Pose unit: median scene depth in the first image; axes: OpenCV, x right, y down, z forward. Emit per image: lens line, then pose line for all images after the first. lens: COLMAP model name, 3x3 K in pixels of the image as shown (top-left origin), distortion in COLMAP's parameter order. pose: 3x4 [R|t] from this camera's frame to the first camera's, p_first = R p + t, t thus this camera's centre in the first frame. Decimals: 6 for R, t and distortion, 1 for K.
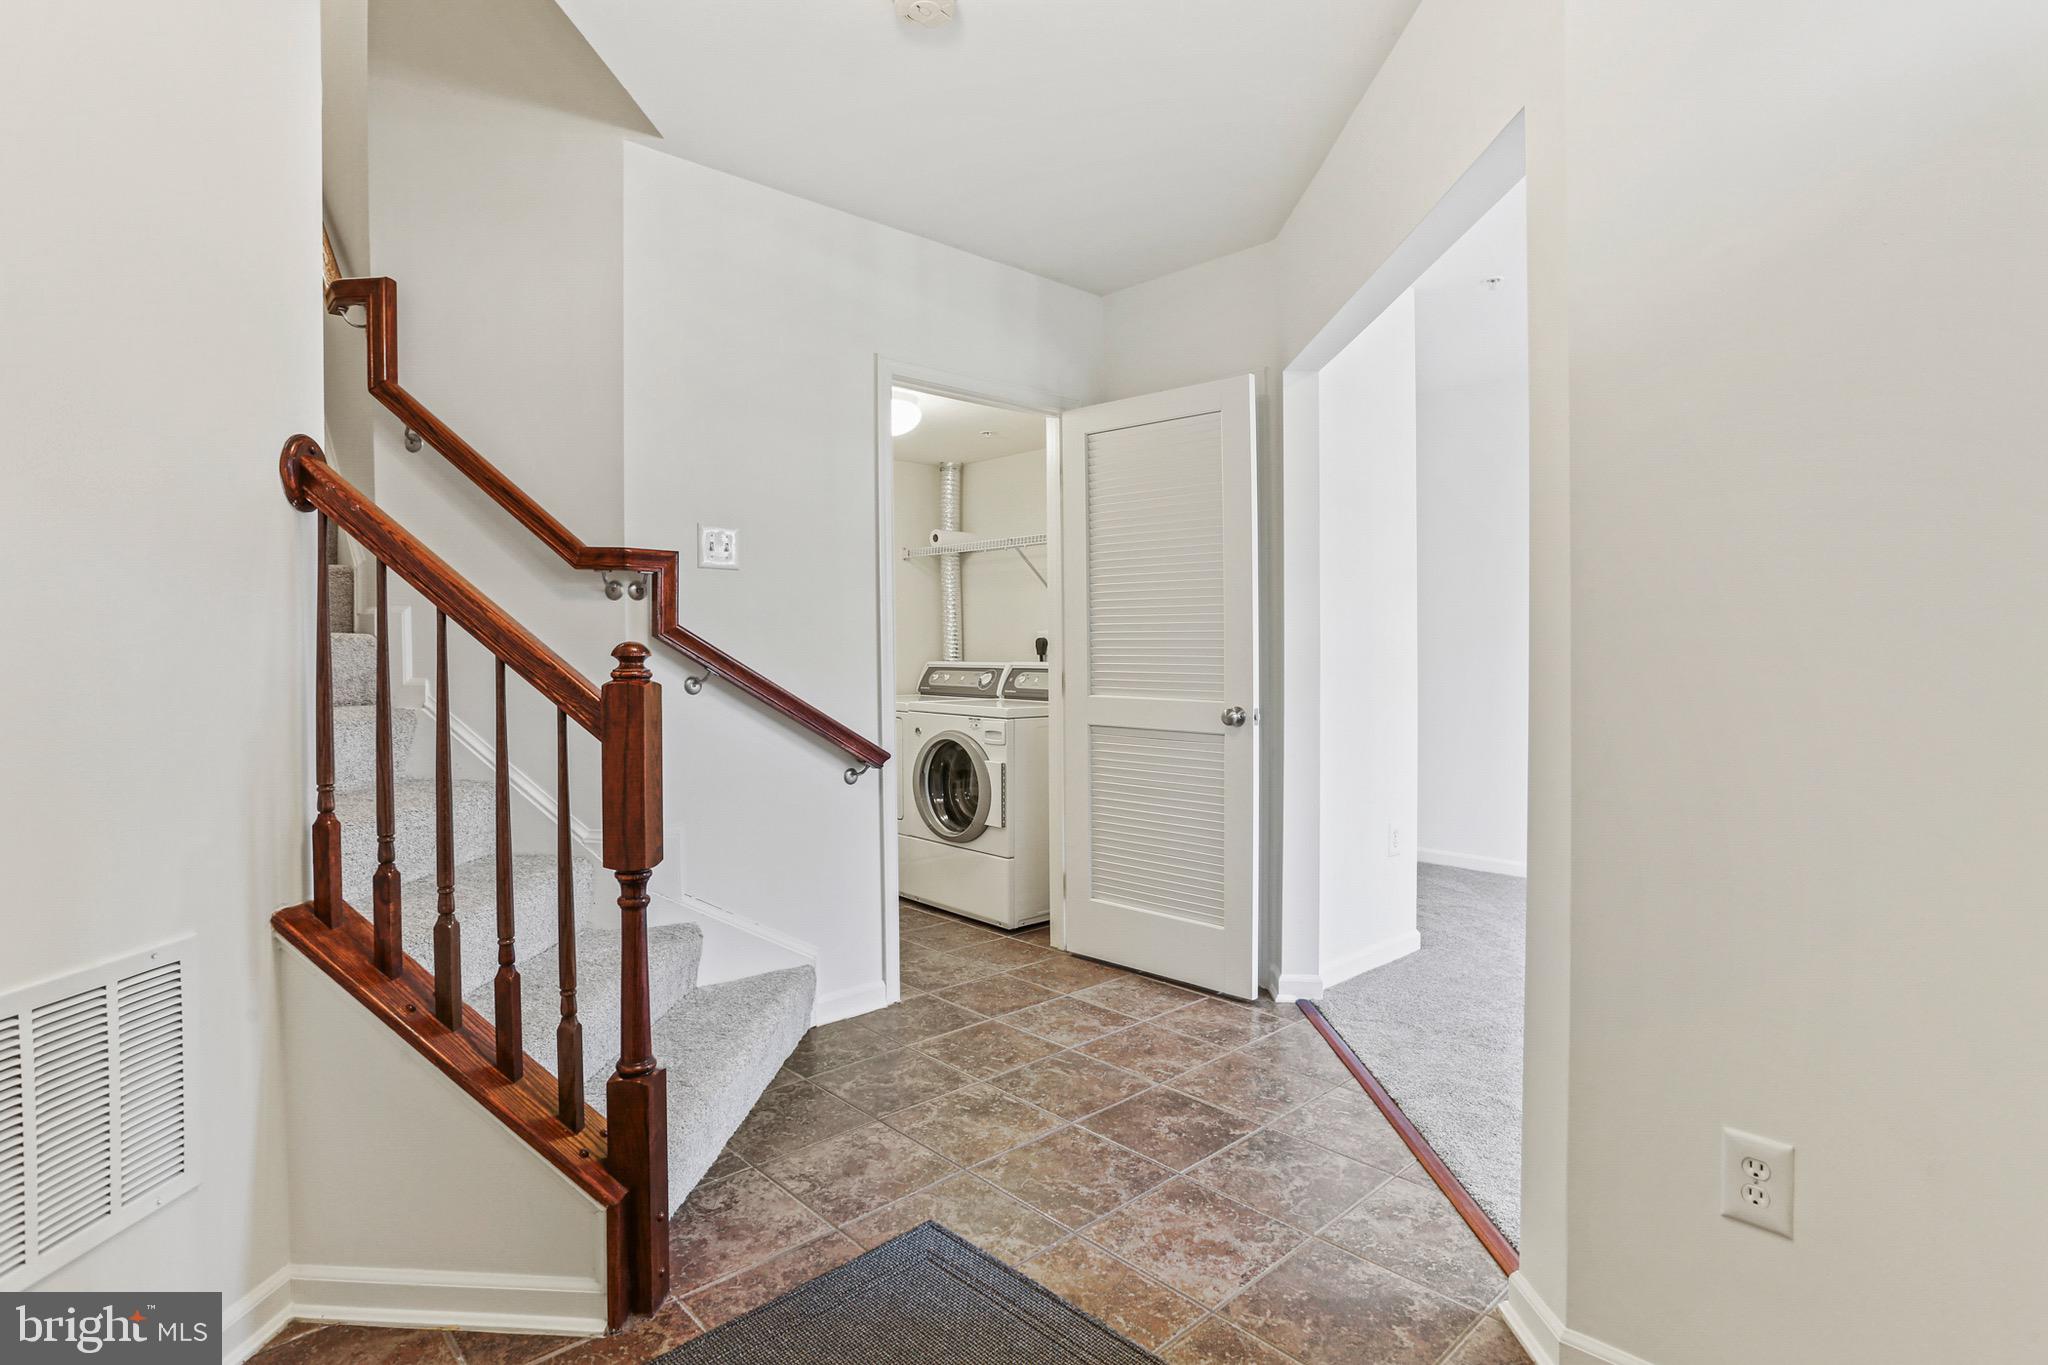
lens RADIAL K [[1034.3, 0, 1016.4], [0, 1034.3, 680.4], [0, 0, 1]] dist [-0.063056, 0.034559]
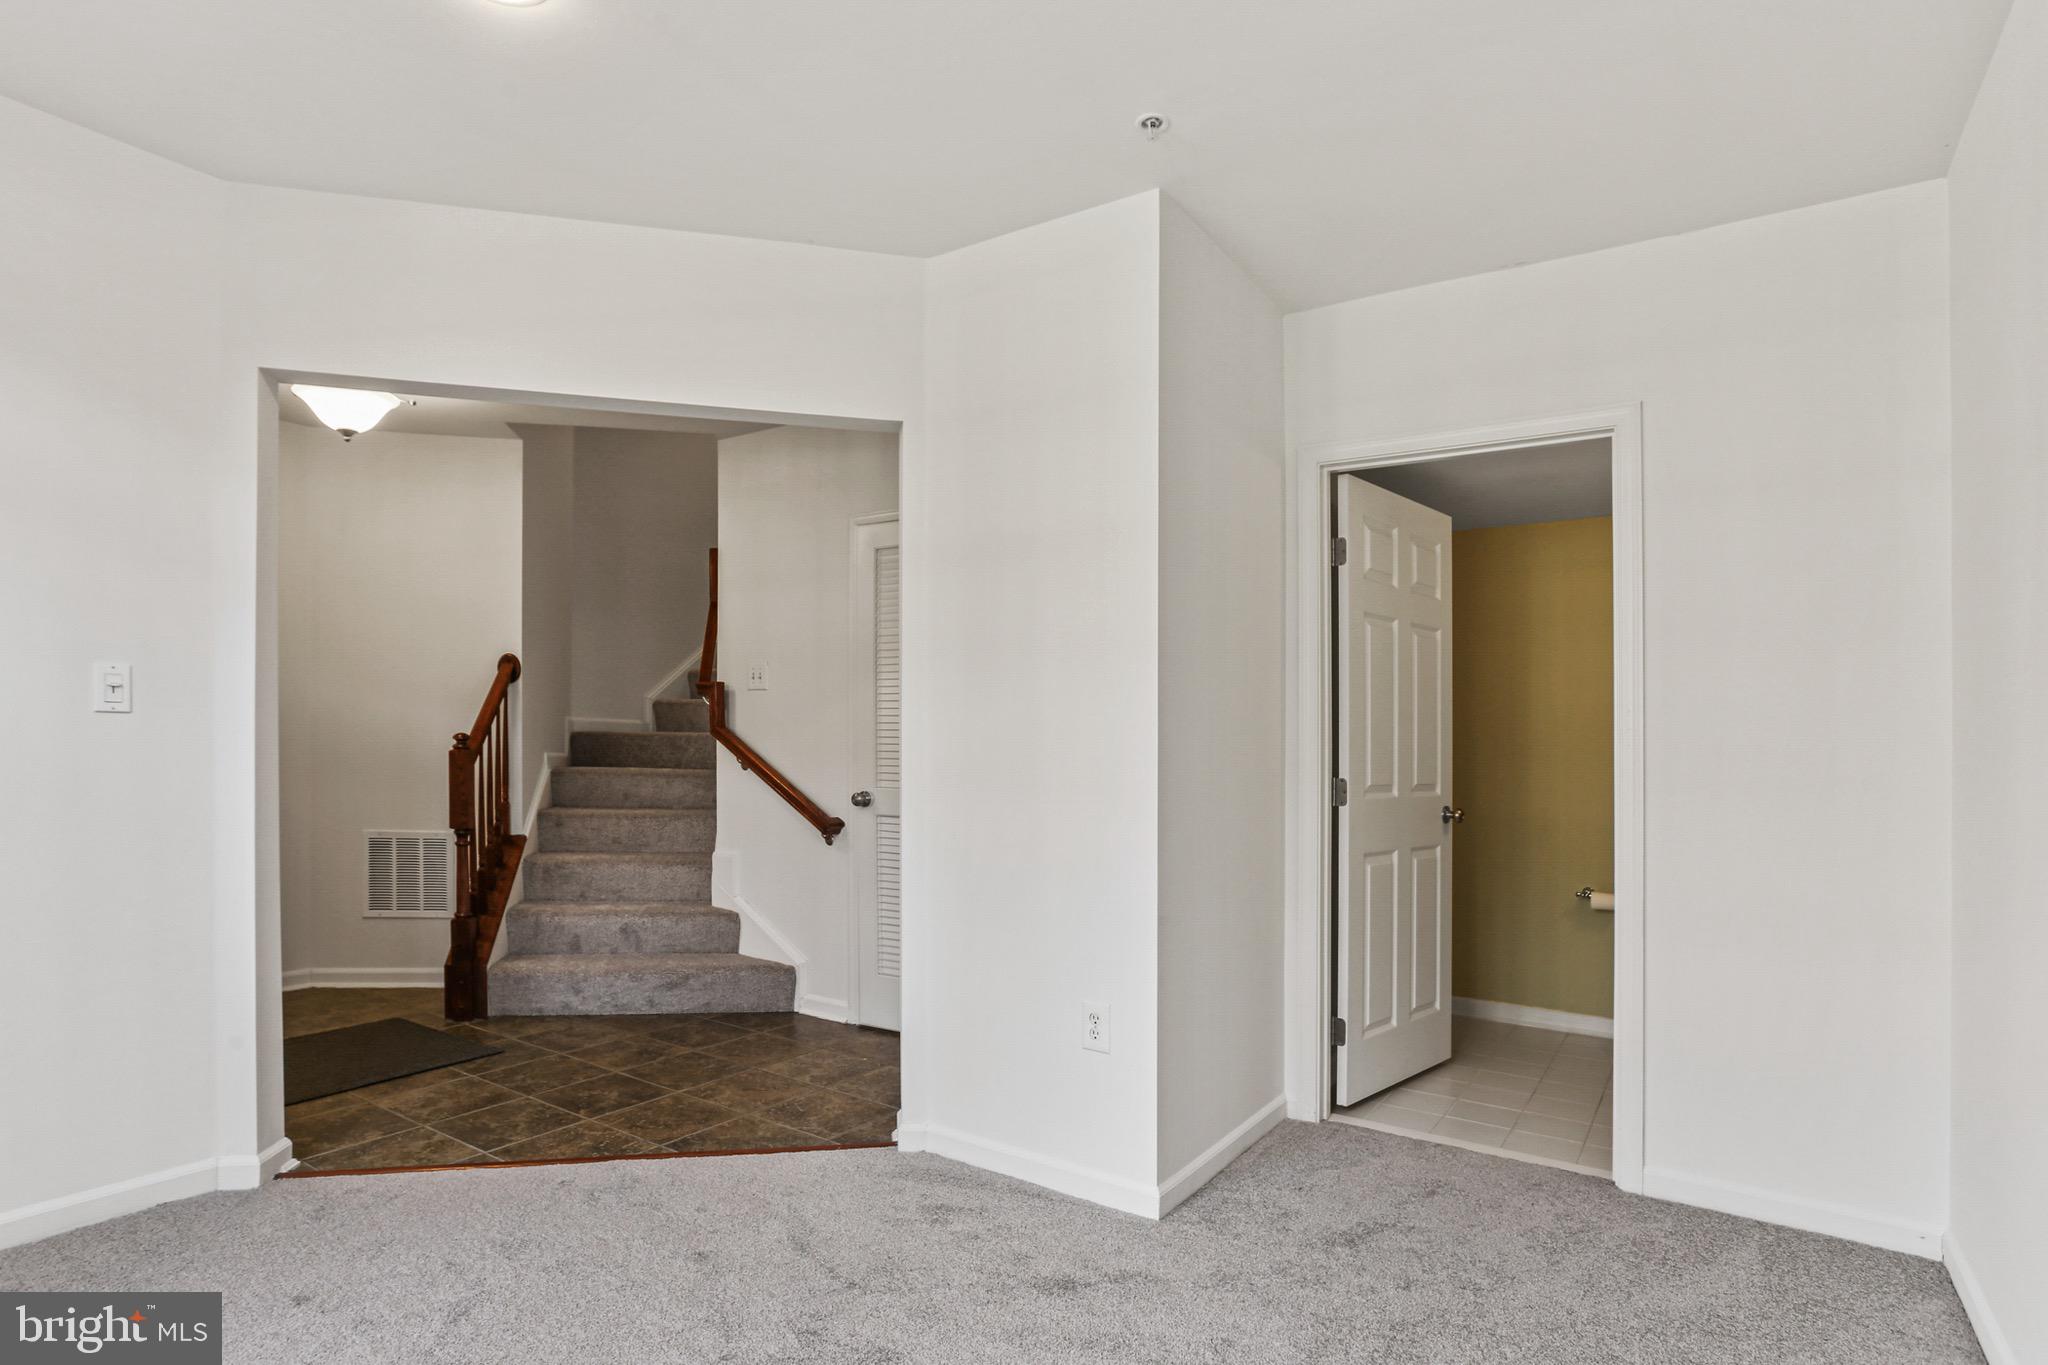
lens RADIAL K [[1044.1, 0, 1013.7], [0, 1044.1, 642.8], [0, 0, 1]] dist [-0.058941, 0.032378]
pose [[0.217534, -0.093508, -0.971563, 1.624695], [-0.036135, 0.993946, -0.103753, -0.041643], [0.975384, 0.057677, 0.212838, 1.182670]]
